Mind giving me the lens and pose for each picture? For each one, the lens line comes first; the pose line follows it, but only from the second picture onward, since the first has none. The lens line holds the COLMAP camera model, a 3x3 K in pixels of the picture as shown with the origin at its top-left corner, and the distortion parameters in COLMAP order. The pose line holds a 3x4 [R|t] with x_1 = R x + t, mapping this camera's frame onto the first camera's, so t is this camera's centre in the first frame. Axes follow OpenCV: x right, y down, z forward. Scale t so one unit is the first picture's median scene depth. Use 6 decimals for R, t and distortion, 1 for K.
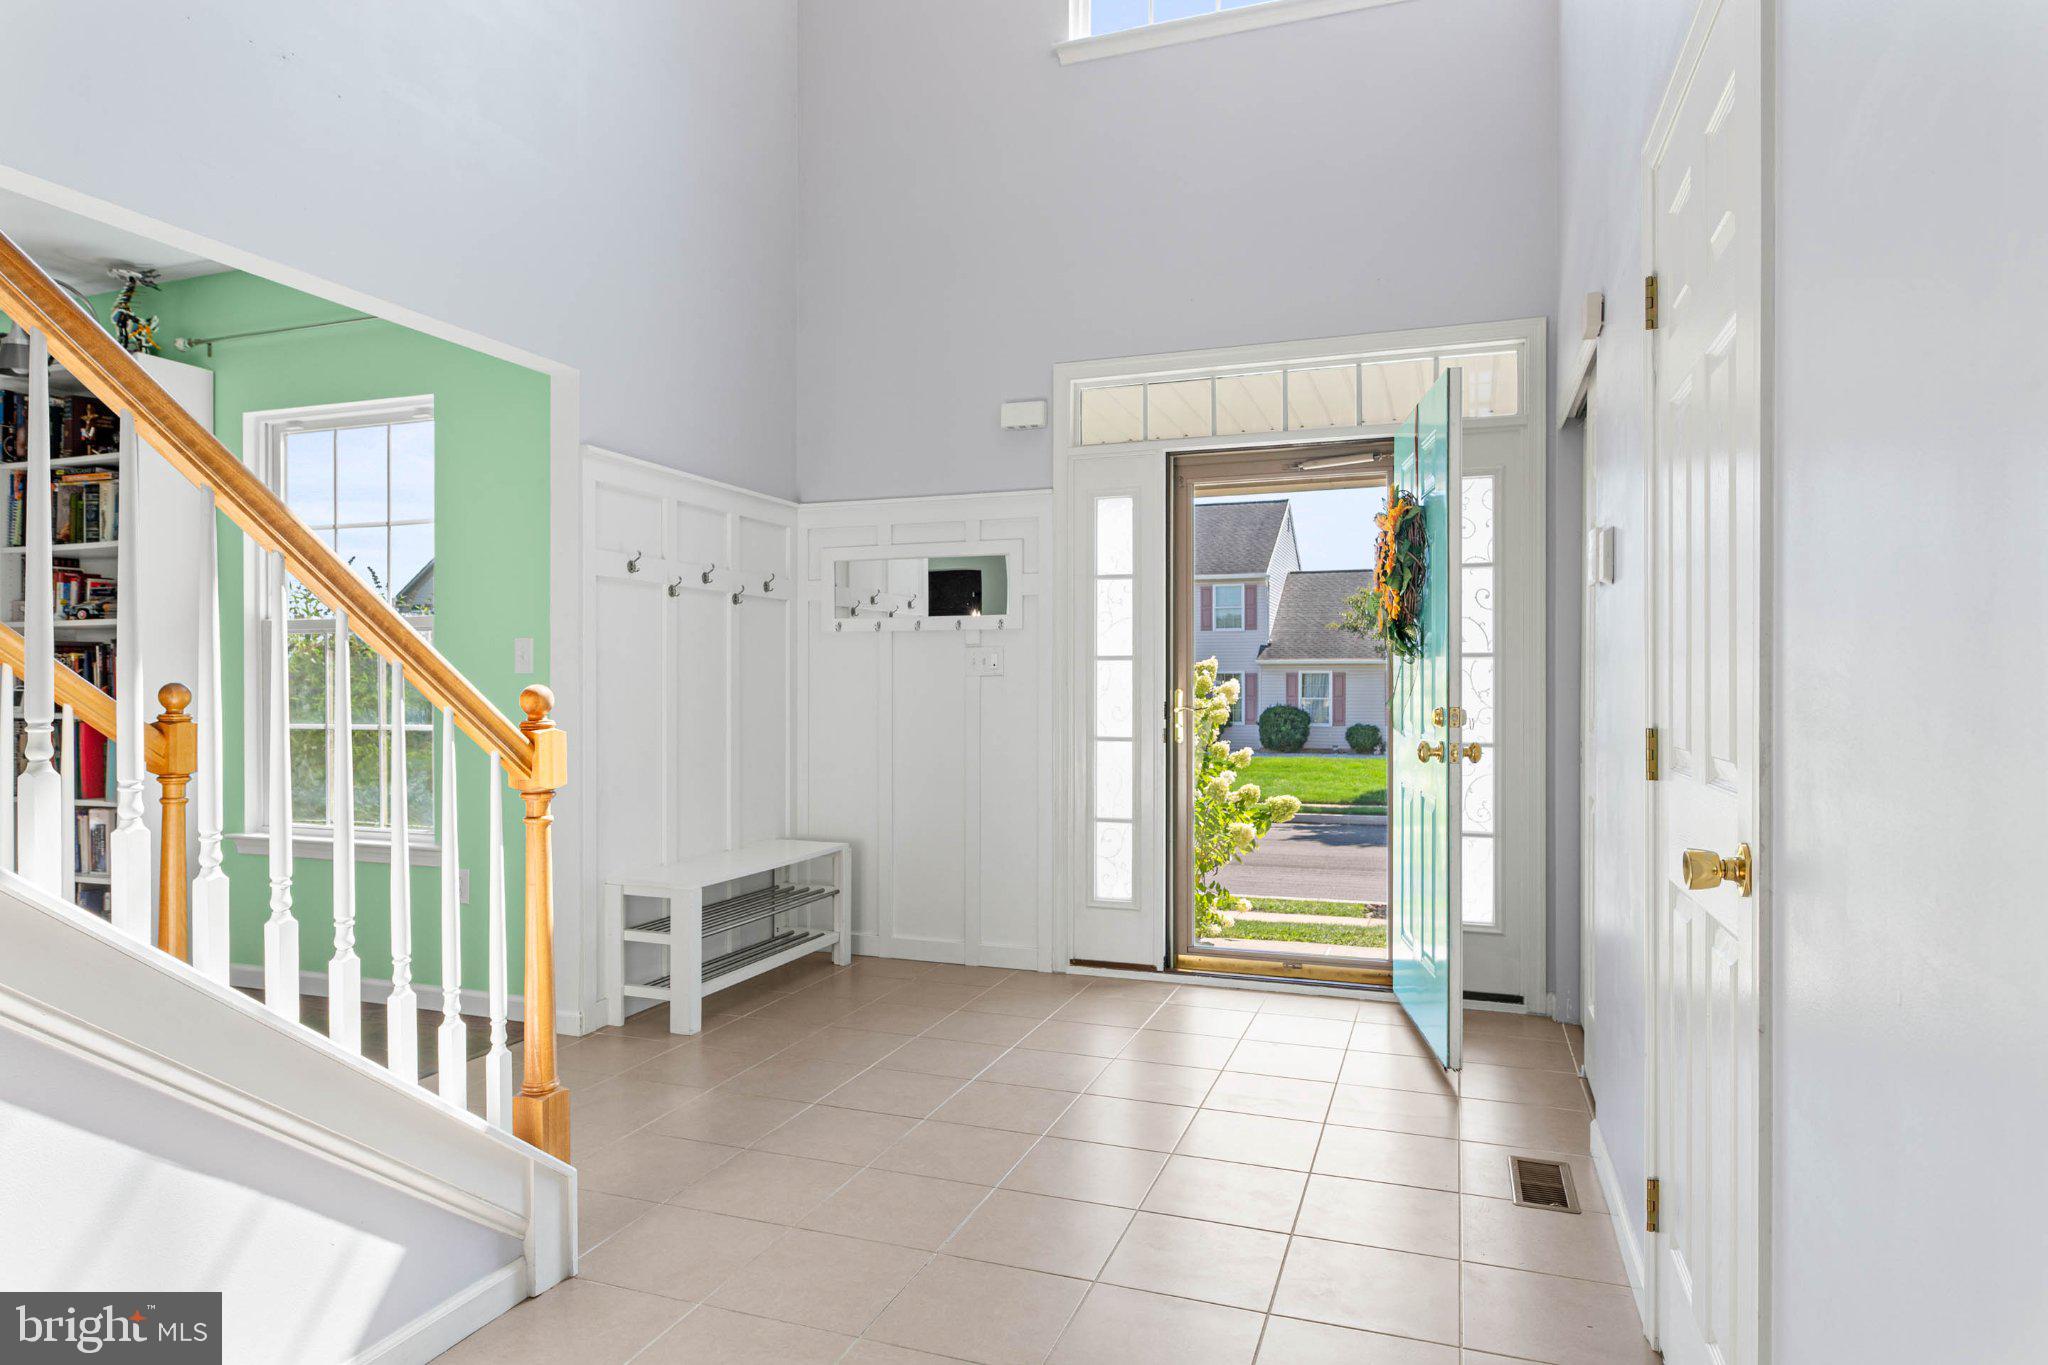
lens RADIAL K [[1190.7, 0, 1024.0], [0, 1190.7, 682.5], [0, 0, 1]] dist [0.000660, 0.000051]
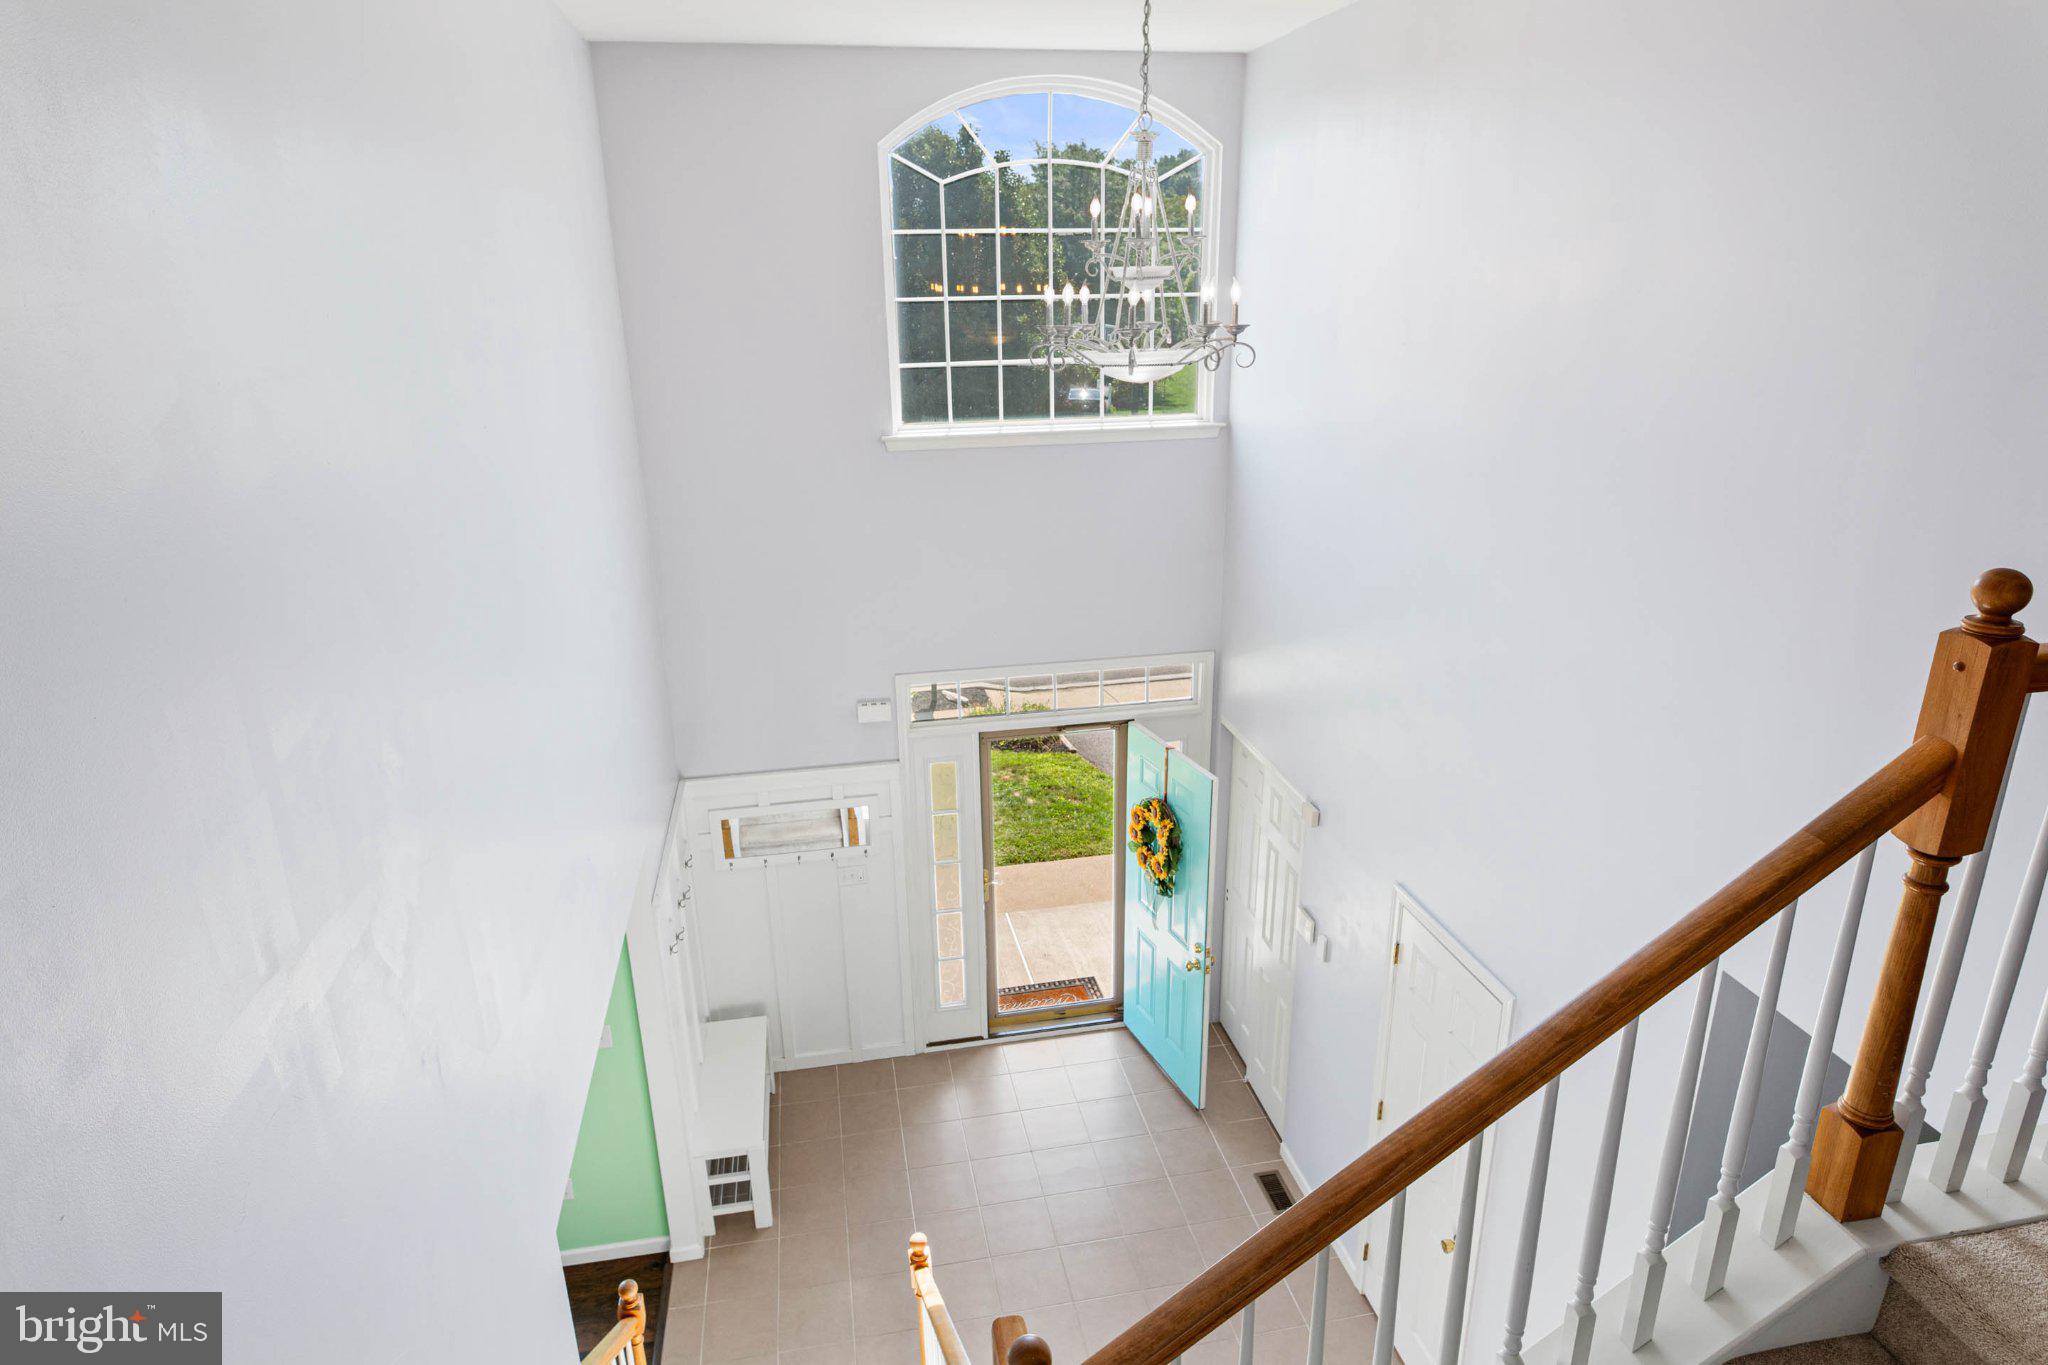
lens RADIAL K [[1171.9, 0, 1024.0], [0, 1171.9, 682.5], [0, 0, 1]] dist [0.000895, 0.000023]
pose [[0.860662, -0.180135, 0.476249, -0.499475], [0.016602, 0.944761, 0.327340, -0.714327], [-0.508906, -0.273822, 0.816110, -0.168637]]
